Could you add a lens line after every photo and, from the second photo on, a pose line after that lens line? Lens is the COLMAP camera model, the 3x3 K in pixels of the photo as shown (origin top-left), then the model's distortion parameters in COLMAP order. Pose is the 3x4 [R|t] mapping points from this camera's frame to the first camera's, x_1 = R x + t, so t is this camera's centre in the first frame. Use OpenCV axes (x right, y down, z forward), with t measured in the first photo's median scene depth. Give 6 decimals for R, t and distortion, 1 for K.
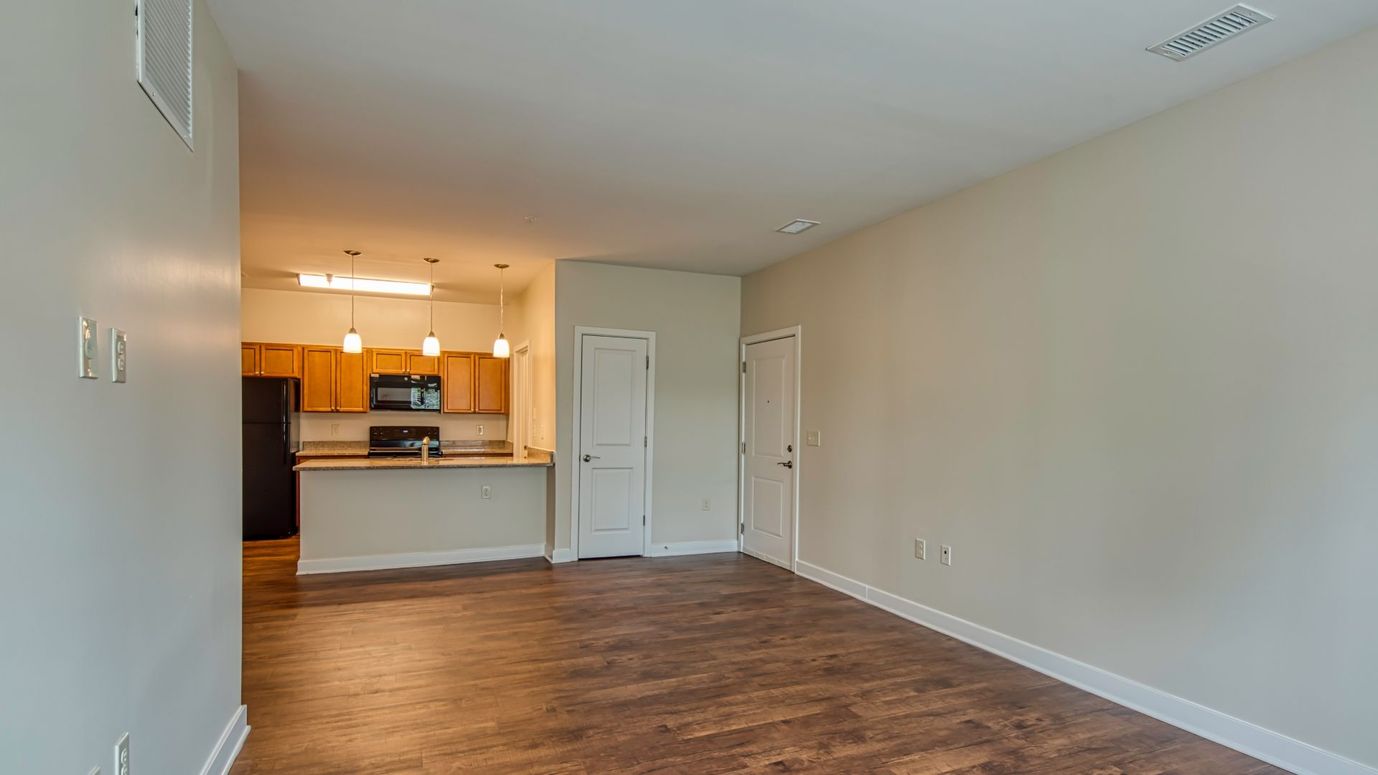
lens RADIAL K [[669.9, 0, 693.8], [0, 669.9, 401.5], [0, 0, 1]] dist [0.001583, -0.000444]
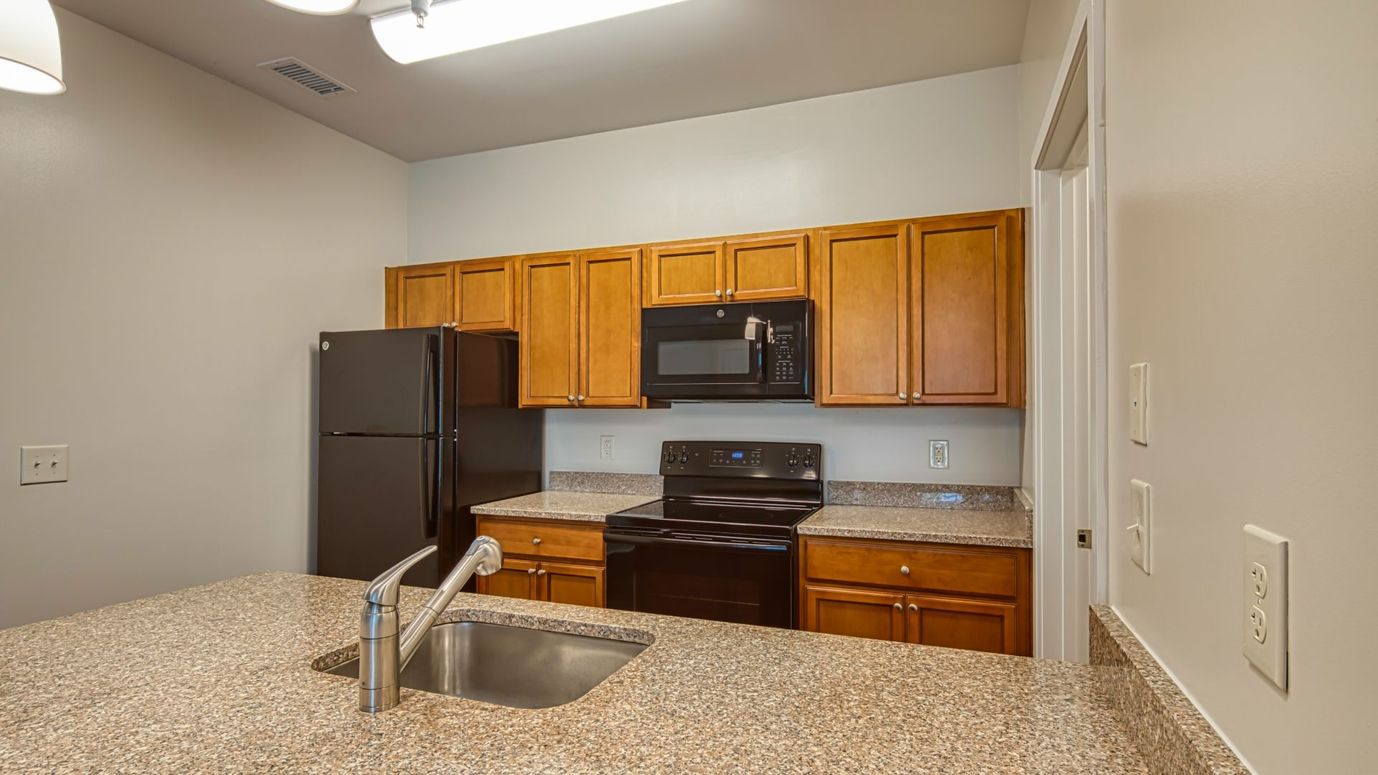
lens RADIAL K [[669.9, 0, 703.5], [0, 669.9, 399.7], [0, 0, 1]] dist [0.001583, -0.000444]
pose [[0.722340, -0.020547, -0.691233, -0.180277], [0.022726, 0.999724, -0.005968, 0.014990], [0.691164, -0.011398, 0.722608, 0.715711]]
